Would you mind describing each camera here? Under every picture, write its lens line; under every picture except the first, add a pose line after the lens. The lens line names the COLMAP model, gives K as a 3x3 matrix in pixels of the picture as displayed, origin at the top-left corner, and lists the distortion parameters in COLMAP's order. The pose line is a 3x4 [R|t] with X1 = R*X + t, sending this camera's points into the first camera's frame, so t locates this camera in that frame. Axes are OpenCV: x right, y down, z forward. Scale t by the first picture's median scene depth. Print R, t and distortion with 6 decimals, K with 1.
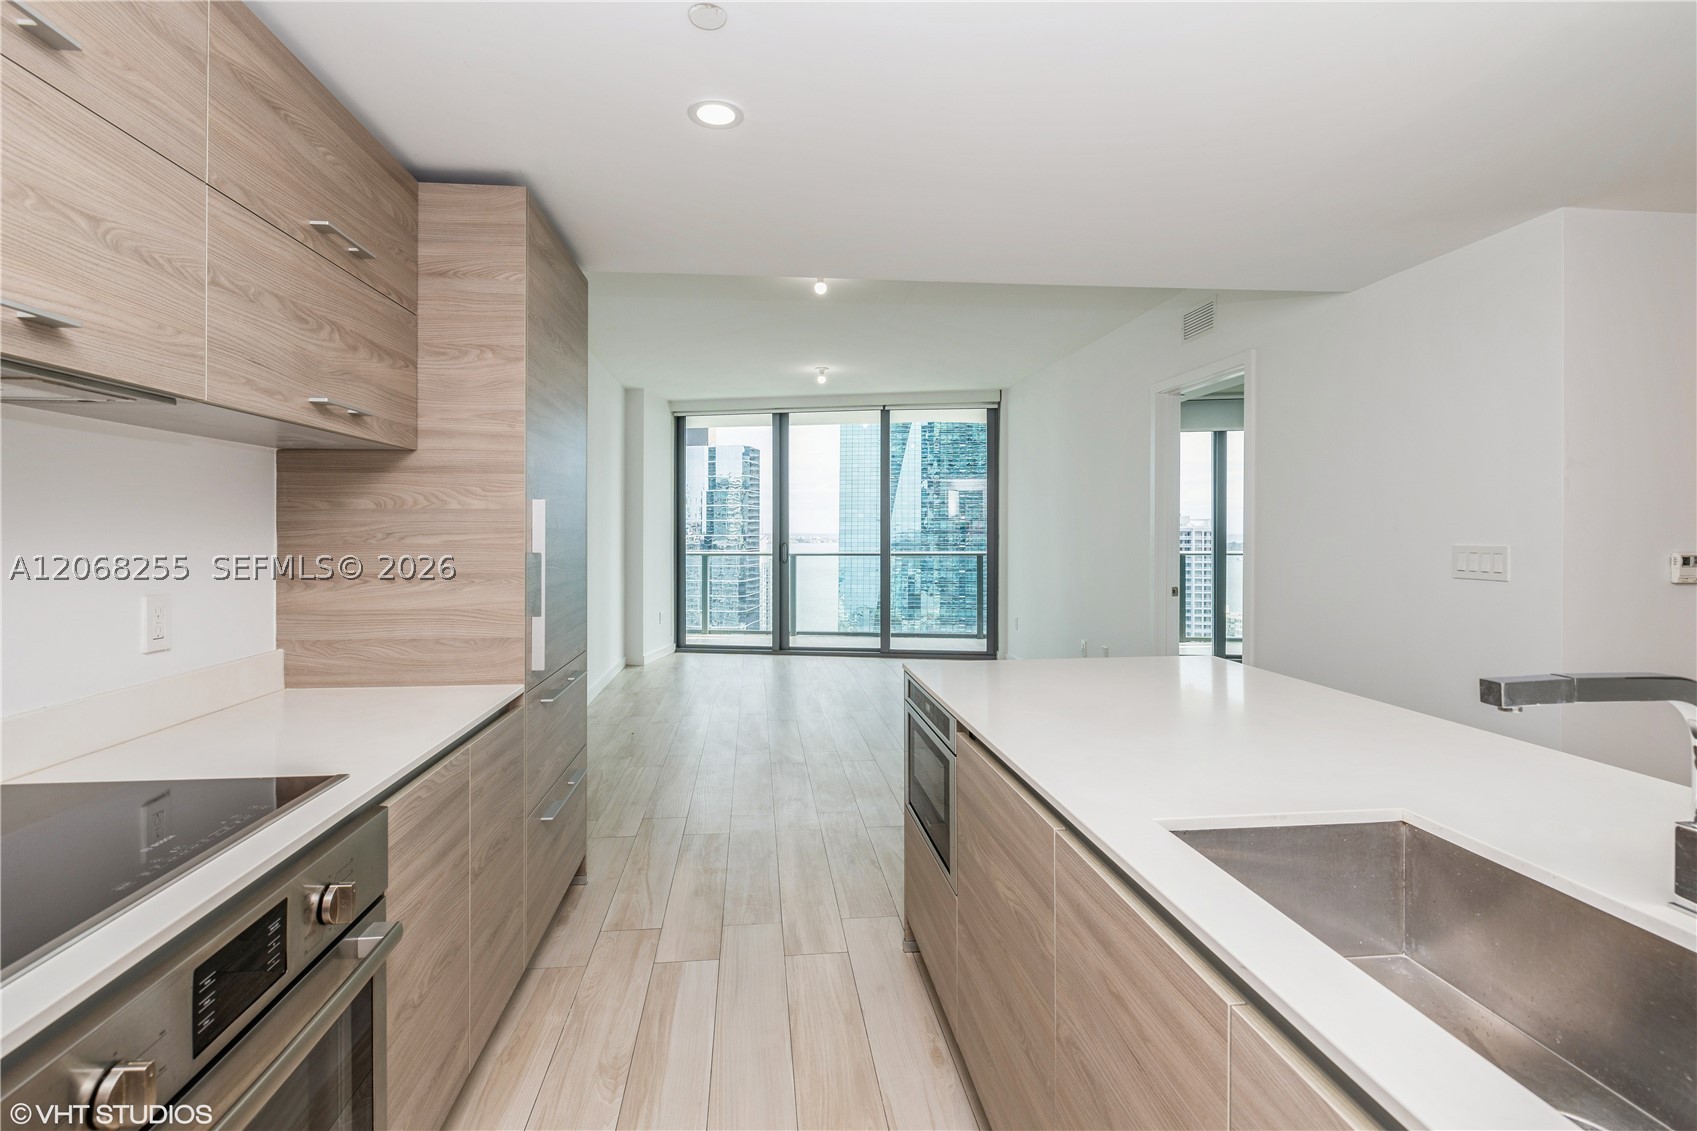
lens RADIAL K [[773.2, 0, 822.9], [0, 773.2, 534.0], [0, 0, 1]] dist [-0.006699, 0.004031]
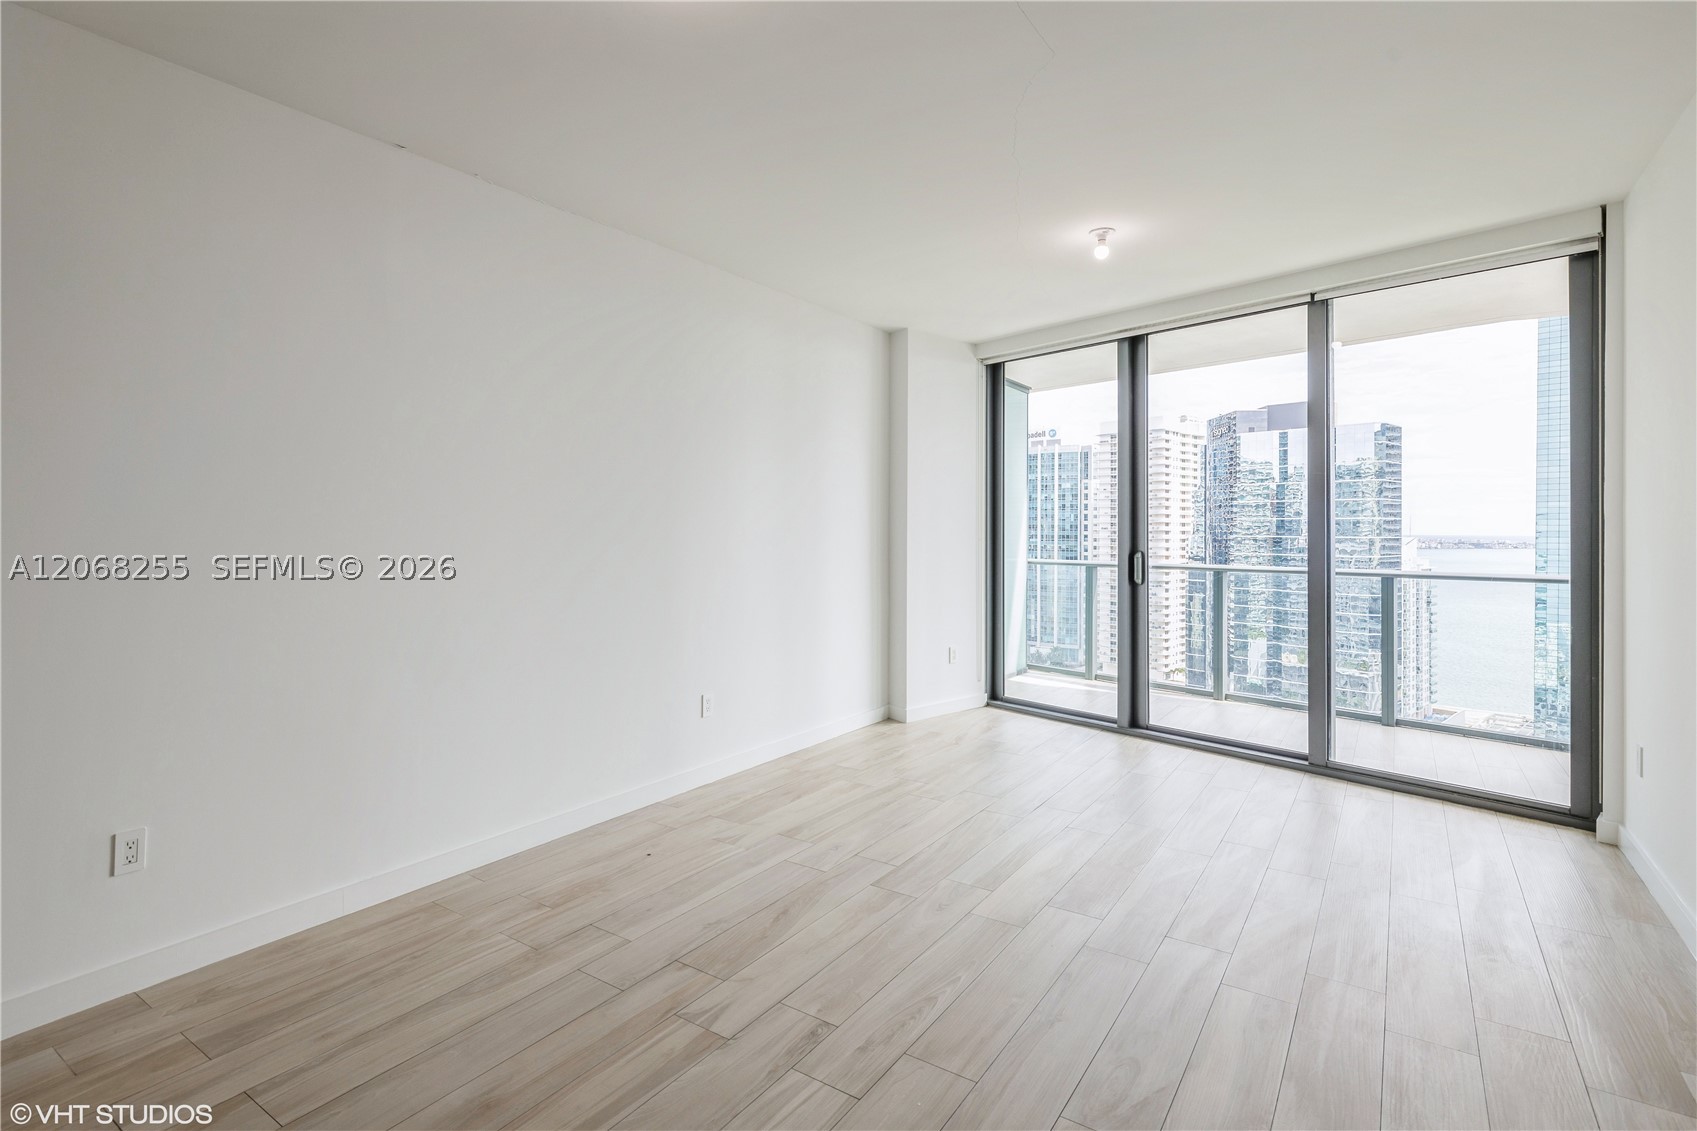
lens RADIAL K [[829.3, 0, 840.5], [0, 829.3, 524.8], [0, 0, 1]] dist [0.000113, 0.001601]
pose [[0.774543, -0.000002, -0.632521, 0.180524], [-0.007021, 0.999938, -0.008601, -0.002126], [0.632482, 0.011103, 0.774496, 0.353076]]
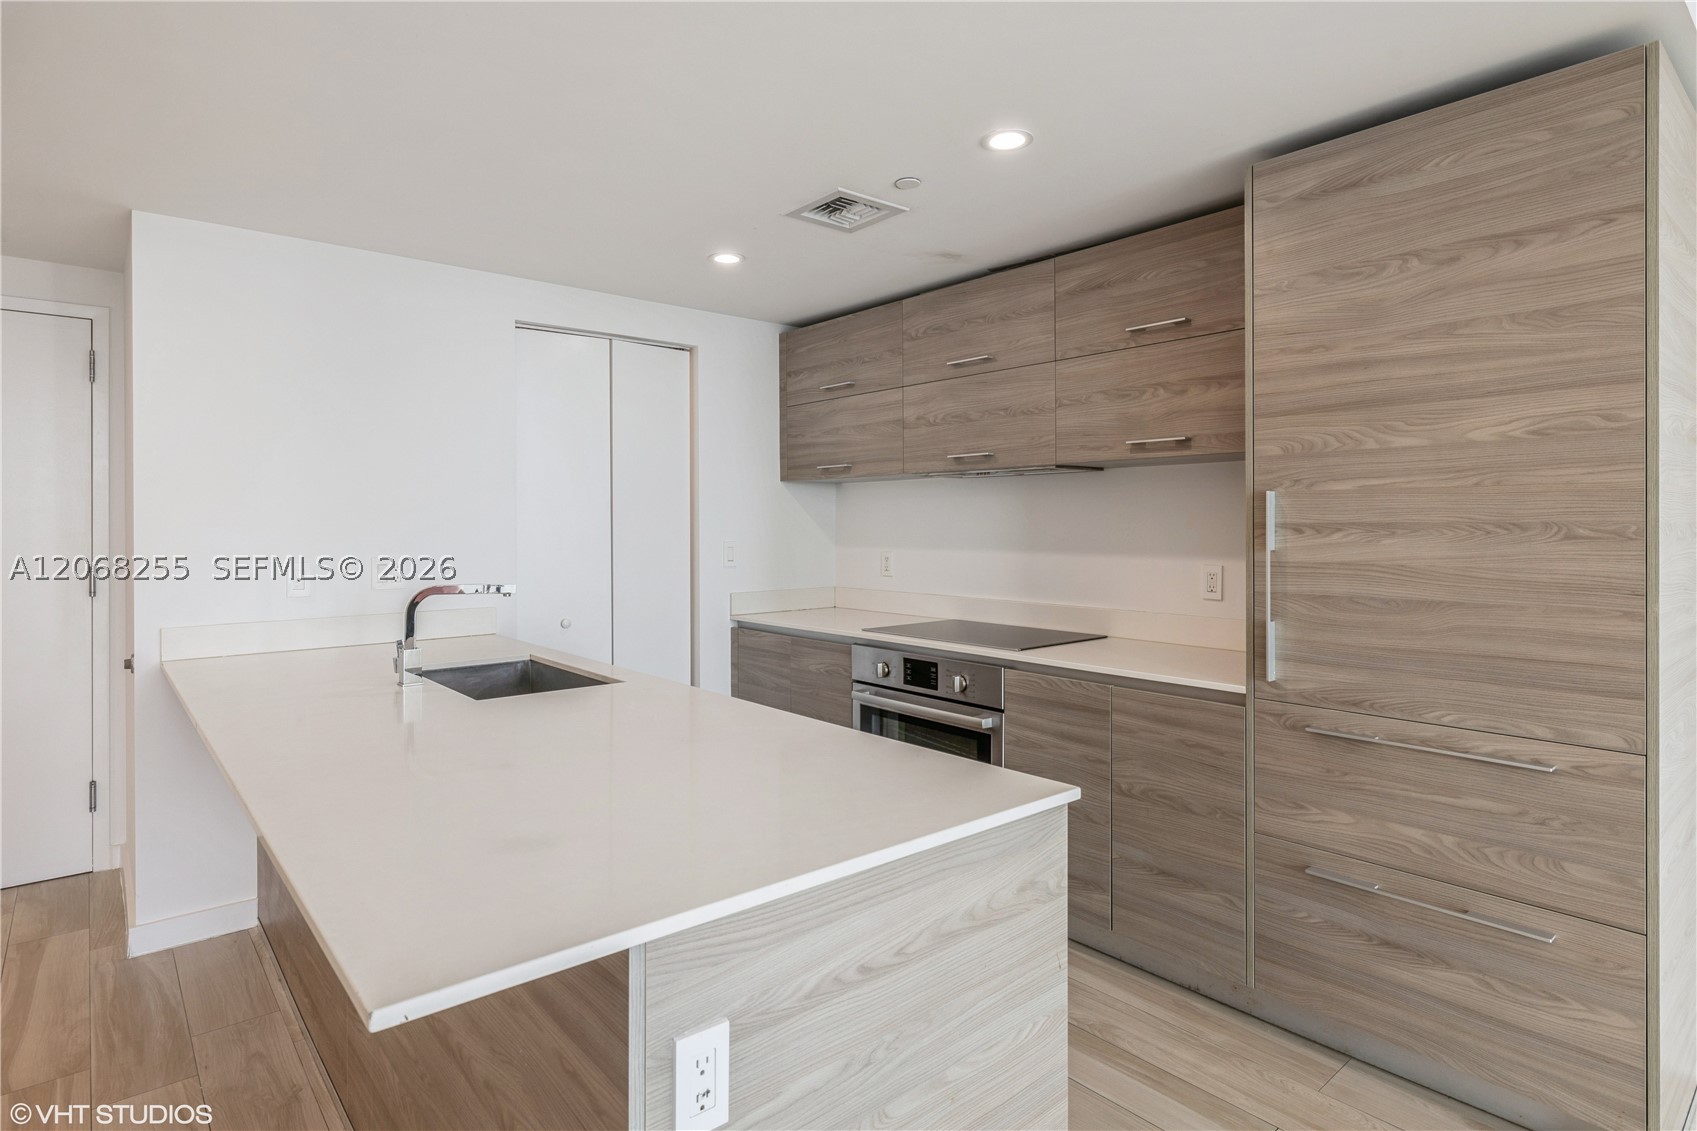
lens RADIAL K [[899.3, 0, 846.1], [0, 899.3, 527.5], [0, 0, 1]] dist [0.005485, 0.000530]
pose [[-0.814160, 0.003456, -0.580631, 0.170535], [-0.001074, 0.999972, 0.007458, -0.002449], [0.580640, 0.006696, -0.814133, 0.414003]]
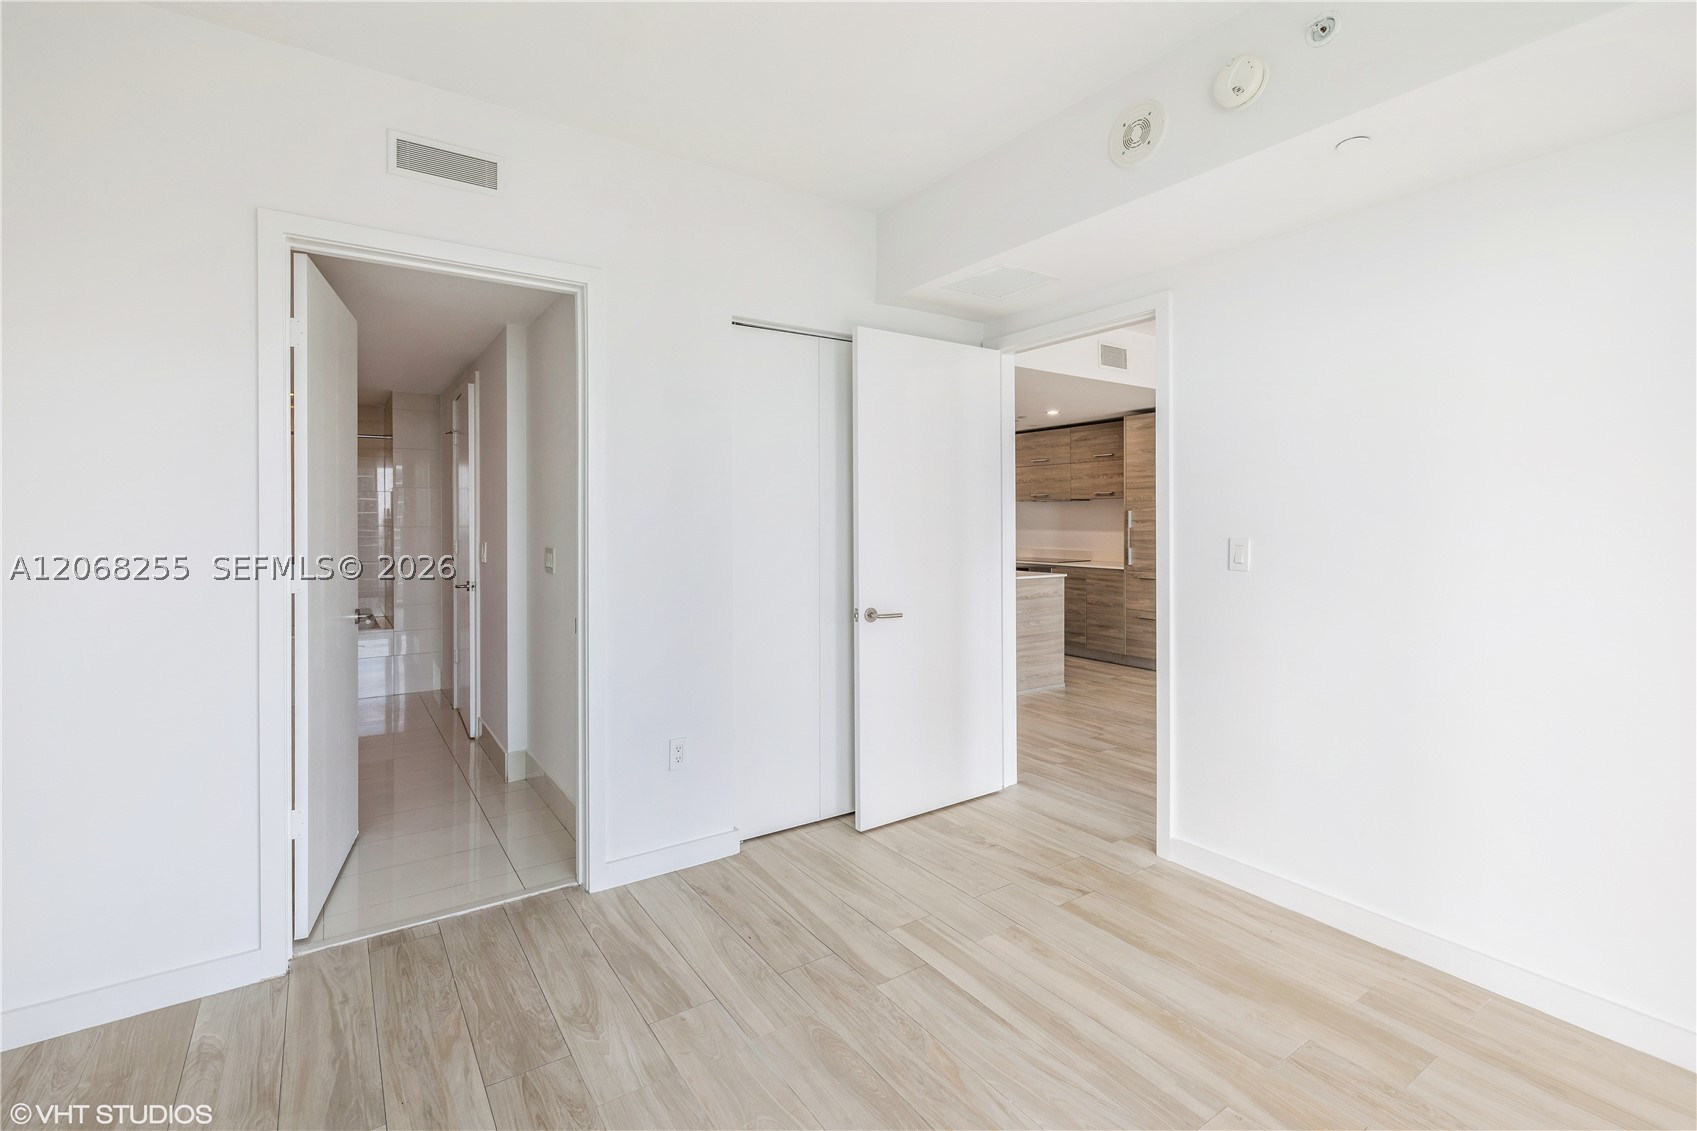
lens RADIAL K [[771.3, 0, 842.8], [0, 771.3, 517.1], [0, 0, 1]] dist [0.014556, -0.001069]
pose [[-0.866197, -0.001435, -0.499701, 0.587845], [-0.003411, 0.999990, 0.003040, -0.006531], [0.499691, 0.004338, -0.866193, 0.831723]]
